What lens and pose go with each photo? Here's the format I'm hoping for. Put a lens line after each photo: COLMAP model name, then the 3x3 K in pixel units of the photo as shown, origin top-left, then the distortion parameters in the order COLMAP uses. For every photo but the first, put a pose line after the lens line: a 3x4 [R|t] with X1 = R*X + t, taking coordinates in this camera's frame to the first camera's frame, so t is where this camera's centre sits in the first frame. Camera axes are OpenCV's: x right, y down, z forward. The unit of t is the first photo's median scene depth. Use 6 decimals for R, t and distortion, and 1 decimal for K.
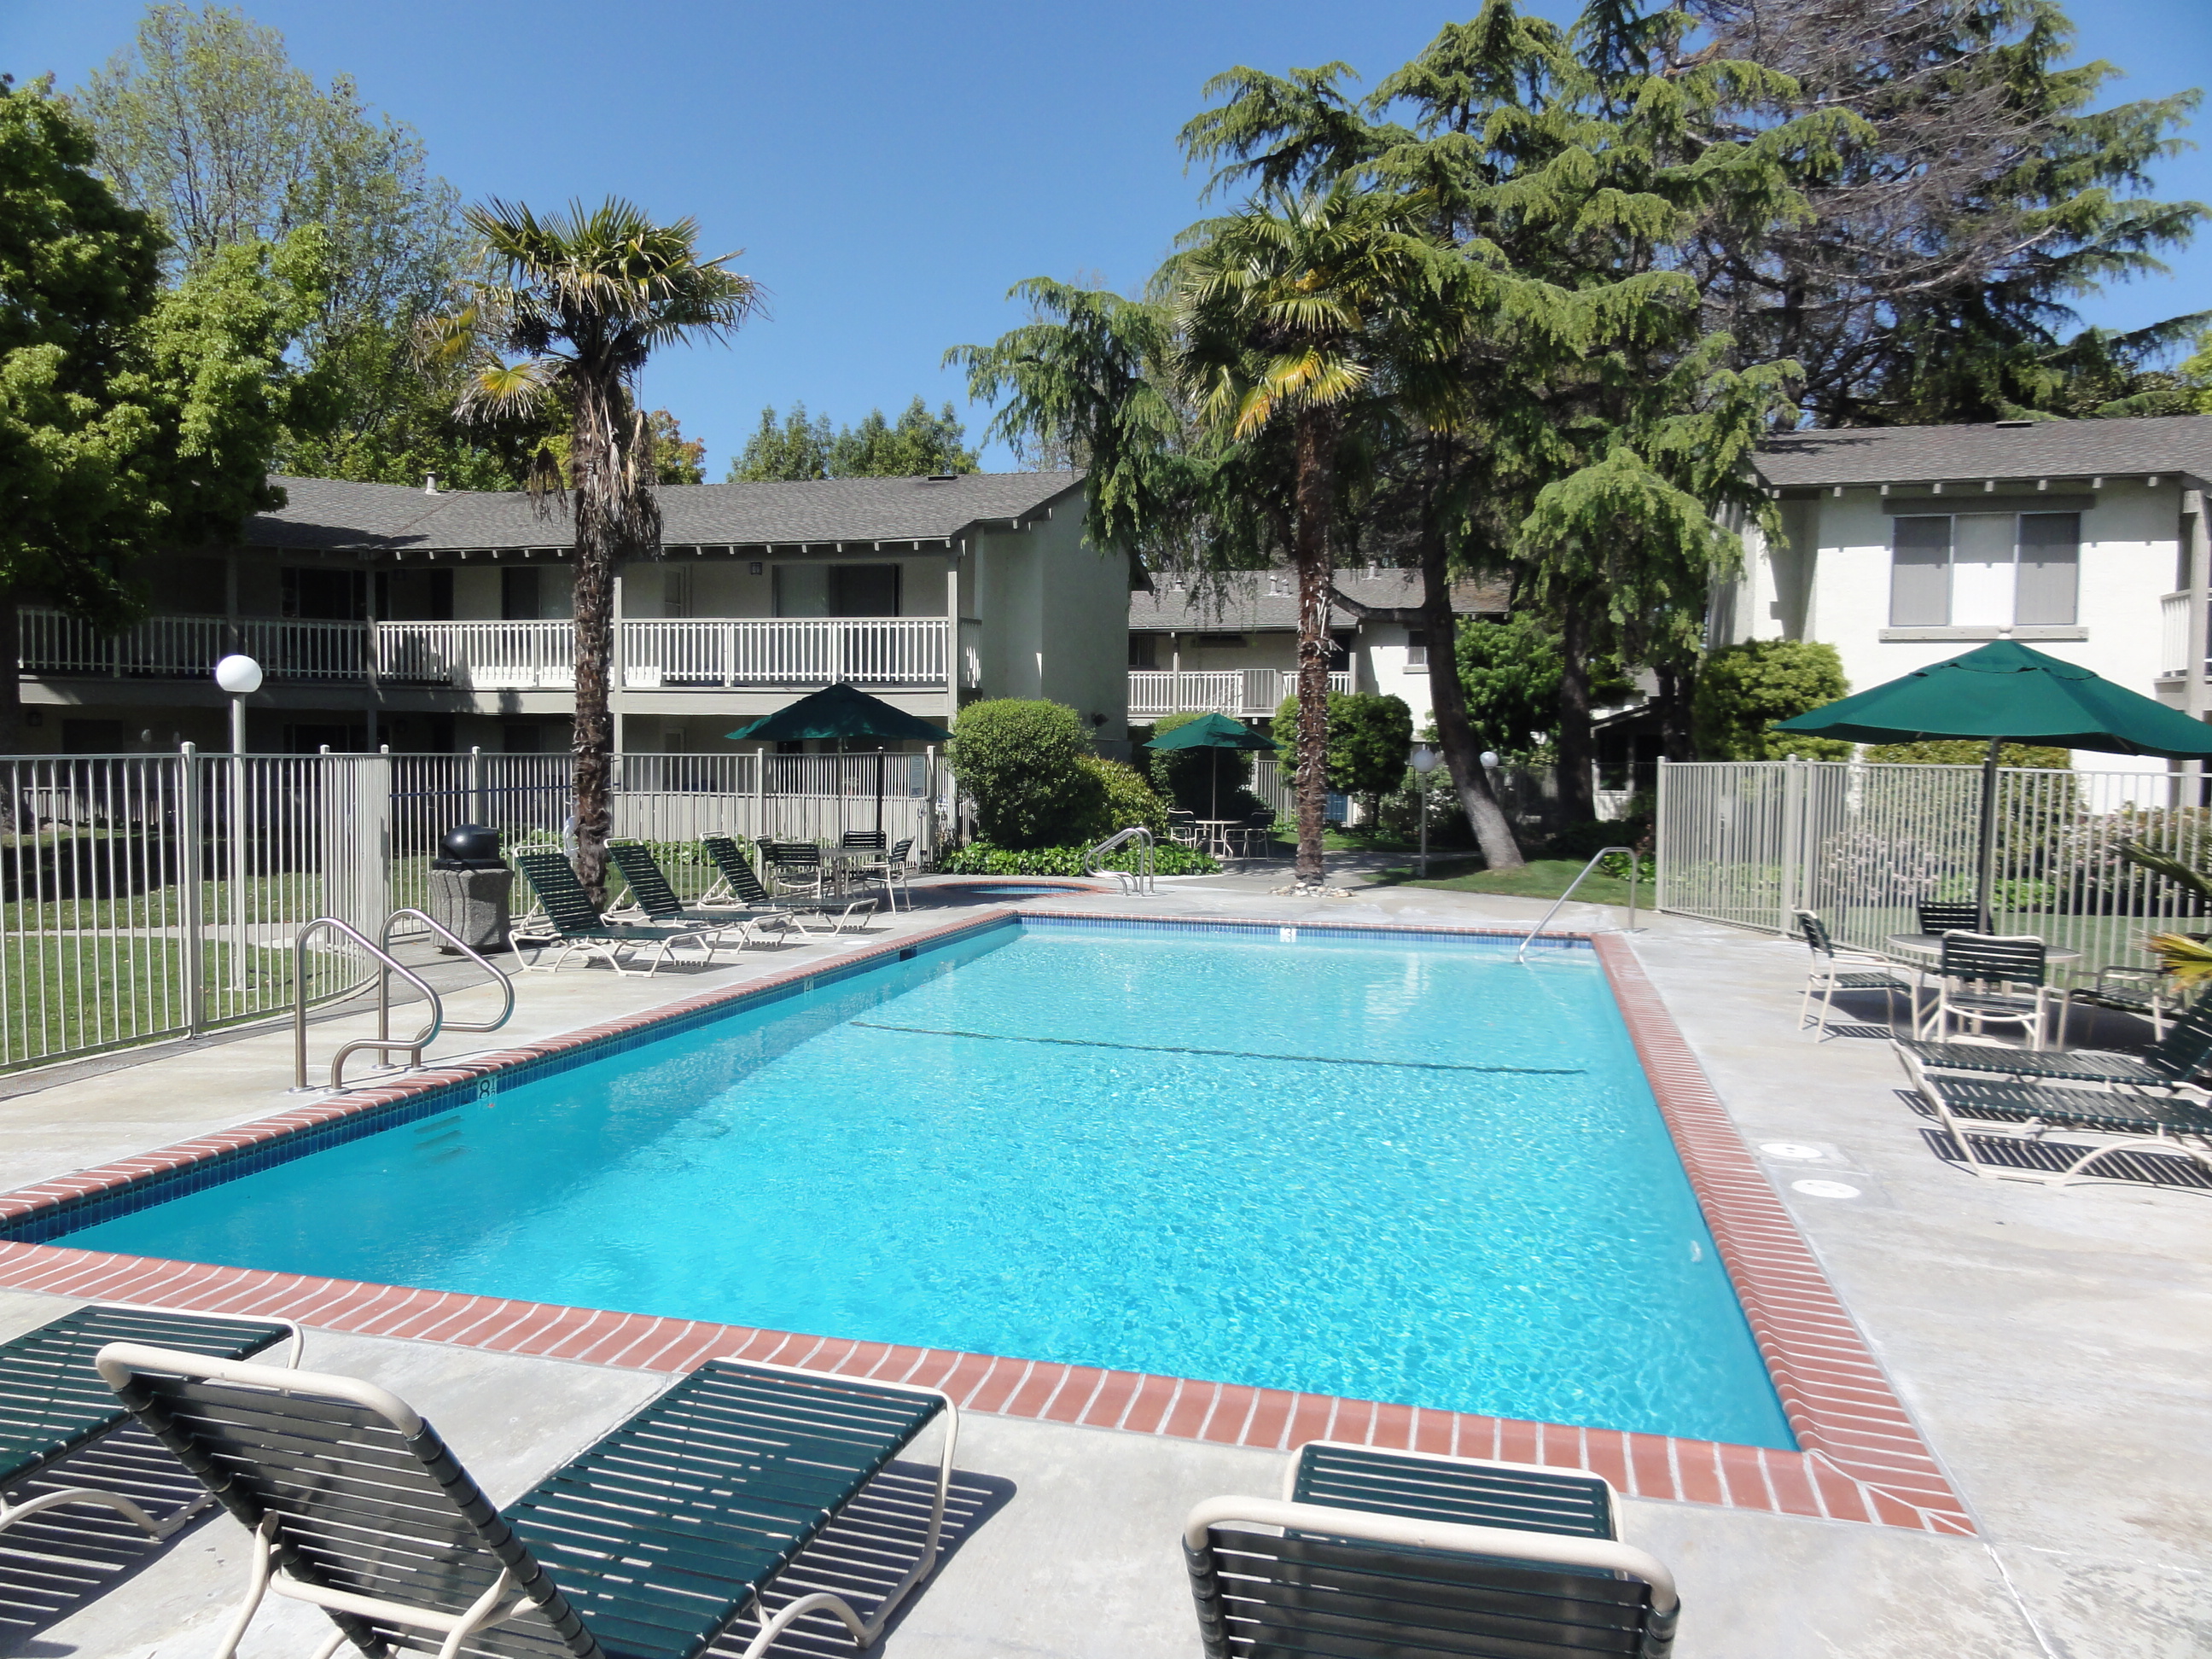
lens RADIAL K [[1596.6, 0, 1106.0], [0, 1596.6, 829.5], [0, 0, 1]] dist [0.025337, -0.002488]
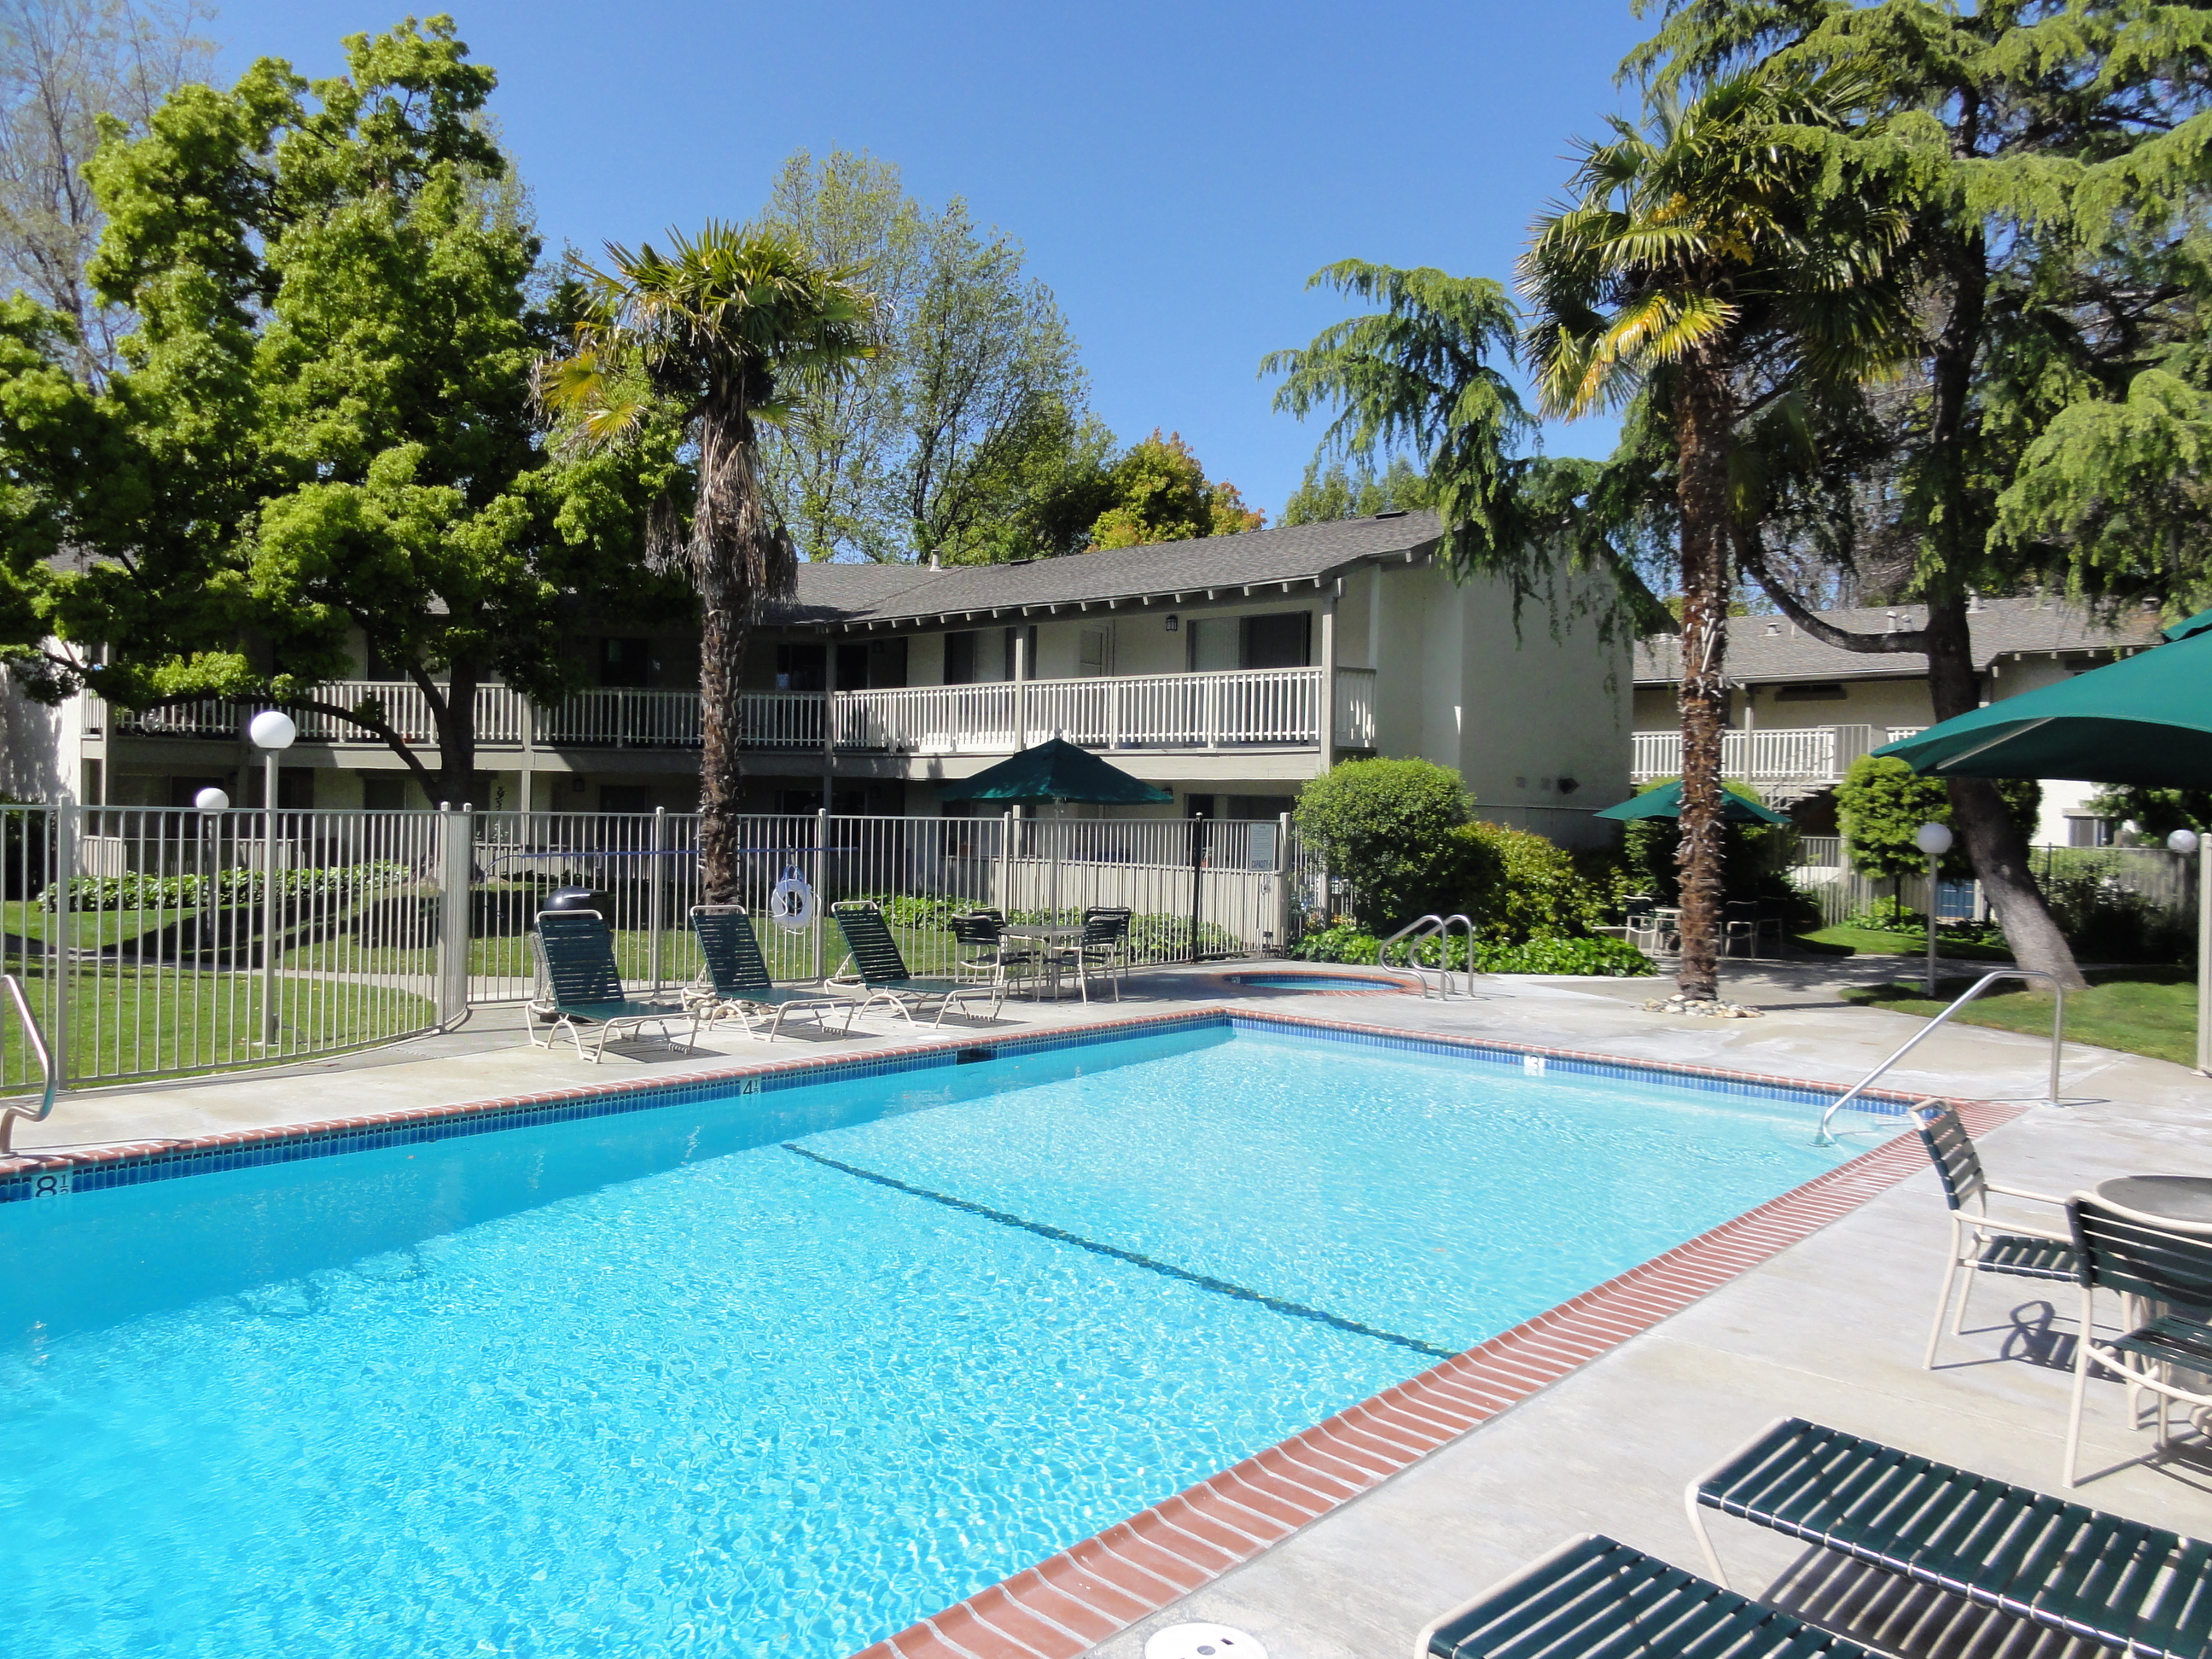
lens RADIAL K [[1596.6, 0, 1106.0], [0, 1596.6, 829.5], [0, 0, 1]] dist [0.025337, -0.002488]
pose [[0.894460, 0.011701, -0.446994, 0.194170], [-0.032158, 0.998752, -0.038206, -0.006550], [0.445990, 0.048548, 0.893720, 0.173146]]
